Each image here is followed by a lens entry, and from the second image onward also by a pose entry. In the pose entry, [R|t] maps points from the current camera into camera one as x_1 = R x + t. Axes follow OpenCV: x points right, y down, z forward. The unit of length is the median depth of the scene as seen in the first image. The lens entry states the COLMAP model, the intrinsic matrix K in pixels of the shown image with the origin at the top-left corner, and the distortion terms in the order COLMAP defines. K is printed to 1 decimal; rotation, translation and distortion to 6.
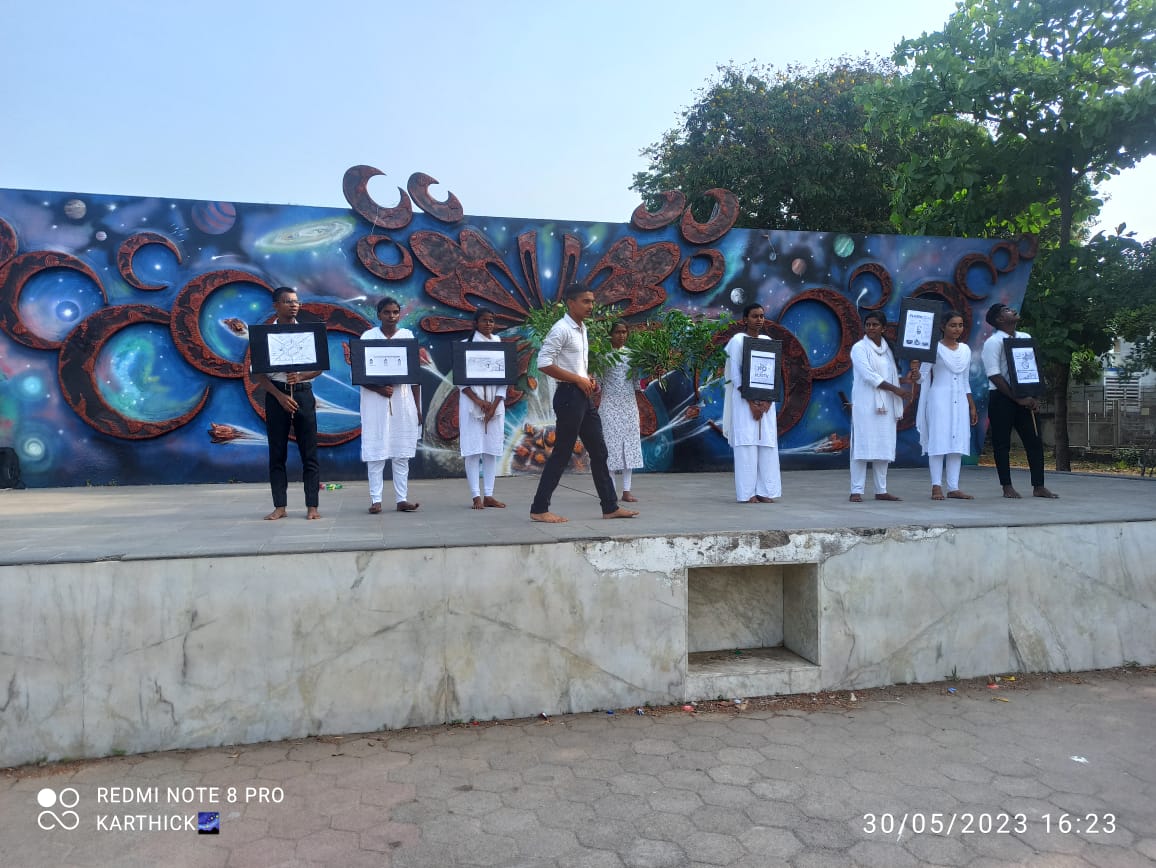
lens RADIAL K [[852.8, 0, 578.0], [0, 852.8, 434.0], [0, 0, 1]] dist [0.069550, -0.050653]
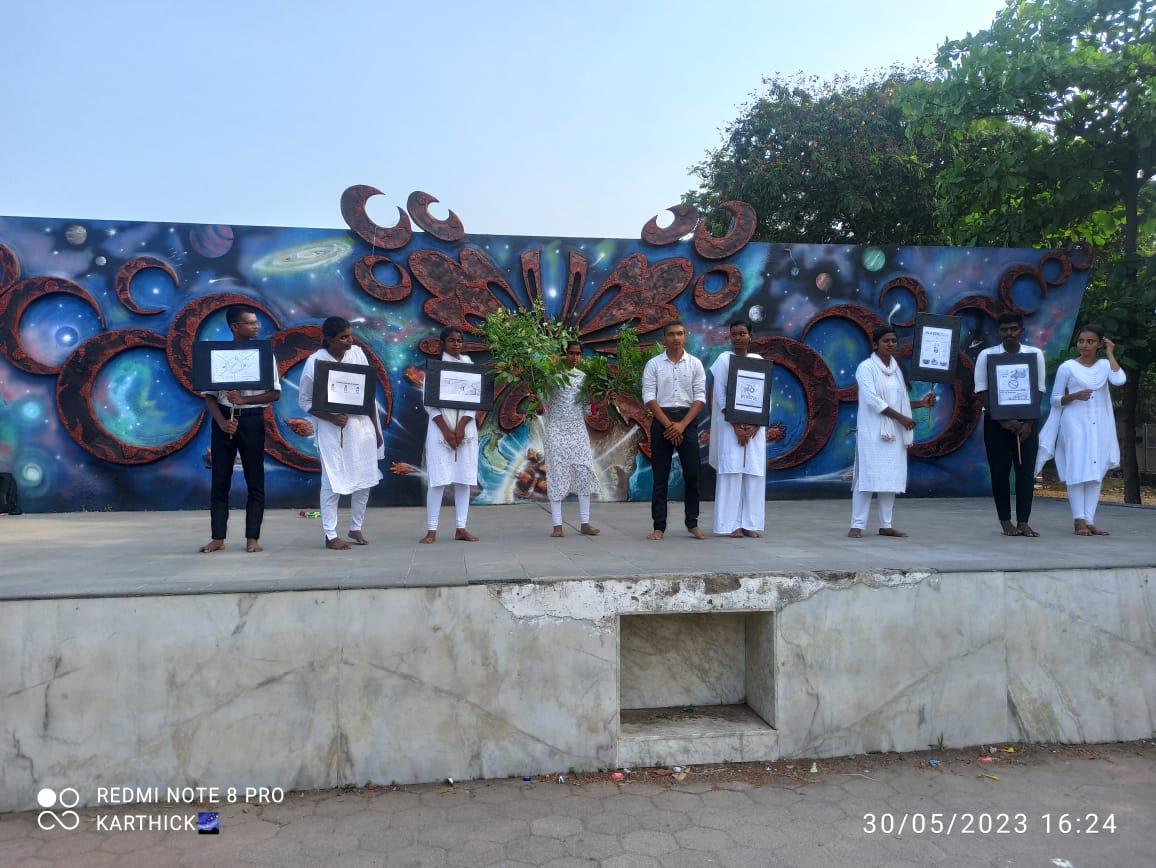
lens RADIAL K [[852.8, 0, 578.0], [0, 852.8, 434.0], [0, 0, 1]] dist [0.069550, -0.050653]
pose [[0.996354, -0.000047, -0.085317, 0.083336], [-0.002218, 0.999648, -0.026452, -0.003826], [0.085288, 0.026545, 0.996003, 0.056084]]
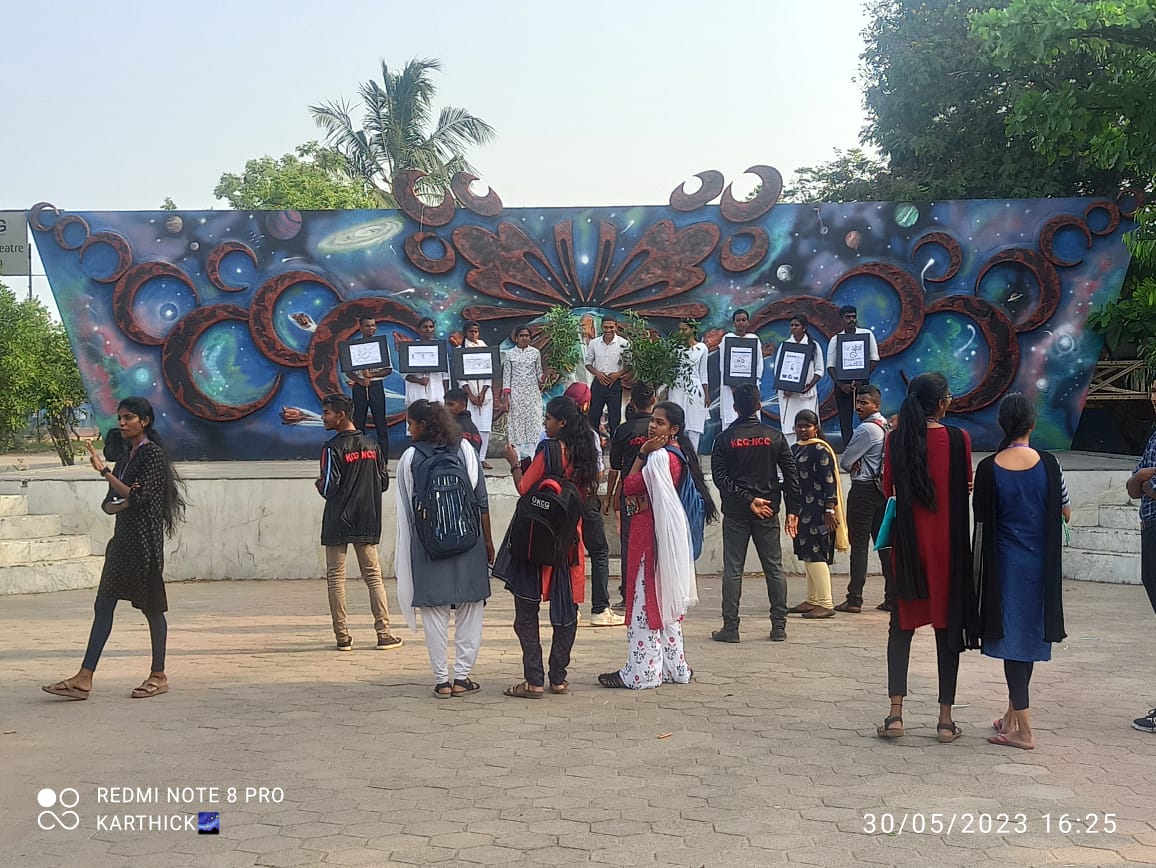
lens RADIAL K [[1790.0, 0, 578.0], [0, 1790.0, 434.0], [0, 0, 1]] dist [0.146430, 0.018236]
pose [[0.967336, -0.000205, -0.253499, 0.557791], [0.001750, 0.999981, 0.005866, 0.010073], [0.253493, -0.006118, 0.967318, -1.203913]]
